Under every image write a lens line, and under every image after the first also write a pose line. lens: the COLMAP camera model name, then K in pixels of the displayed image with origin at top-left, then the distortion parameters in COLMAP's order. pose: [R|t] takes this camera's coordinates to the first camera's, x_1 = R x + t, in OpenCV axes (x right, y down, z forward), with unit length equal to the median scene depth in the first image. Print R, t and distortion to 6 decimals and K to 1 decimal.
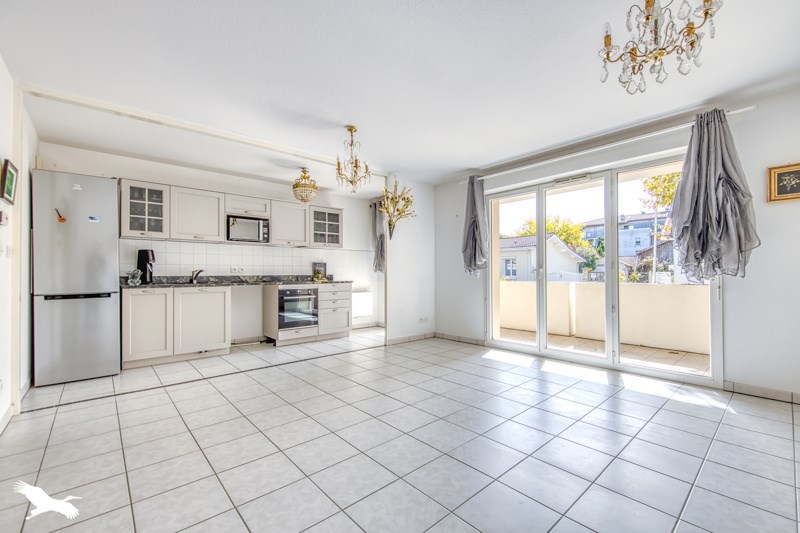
lens RADIAL K [[328.4, 0, 399.9], [0, 328.4, 272.0], [0, 0, 1]] dist [0.002600, -0.000615]
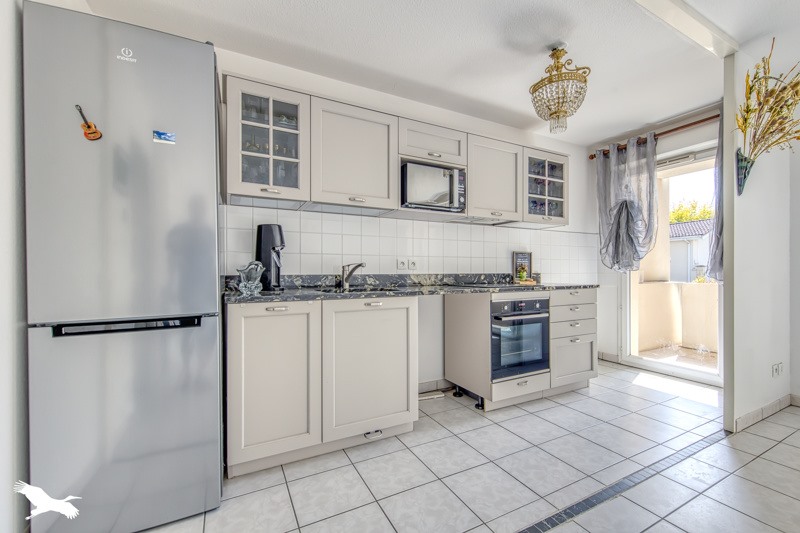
lens RADIAL K [[328.4, 0, 401.7], [0, 328.4, 270.7], [0, 0, 1]] dist [0.002600, -0.000615]
pose [[0.967816, 0.000175, -0.251658, -0.394171], [0.000705, 0.999994, 0.003405, 0.003228], [0.251657, -0.003472, 0.967810, 0.493237]]
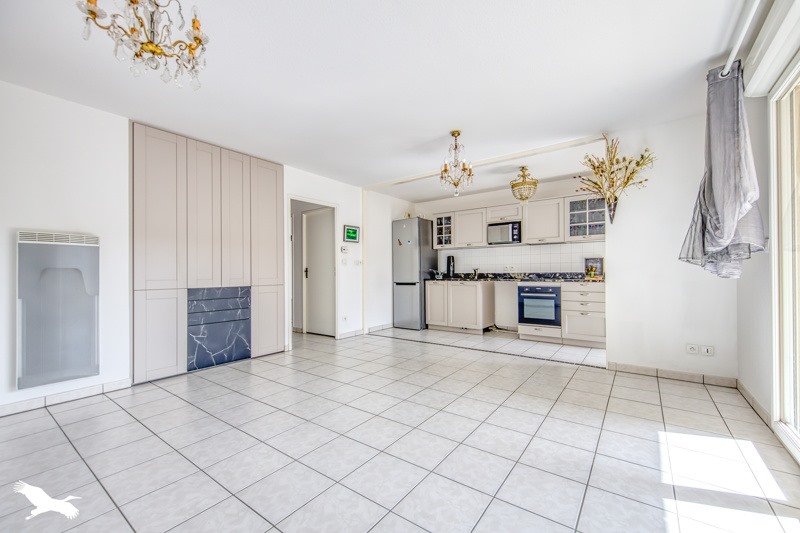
lens RADIAL K [[328.4, 0, 425.9], [0, 328.4, 272.5], [0, 0, 1]] dist [0.002600, -0.000615]
pose [[0.237354, -0.002395, -0.971420, 0.630143], [0.008560, 0.999963, -0.000374, 0.007430], [0.971385, -0.008226, 0.237366, 0.474677]]
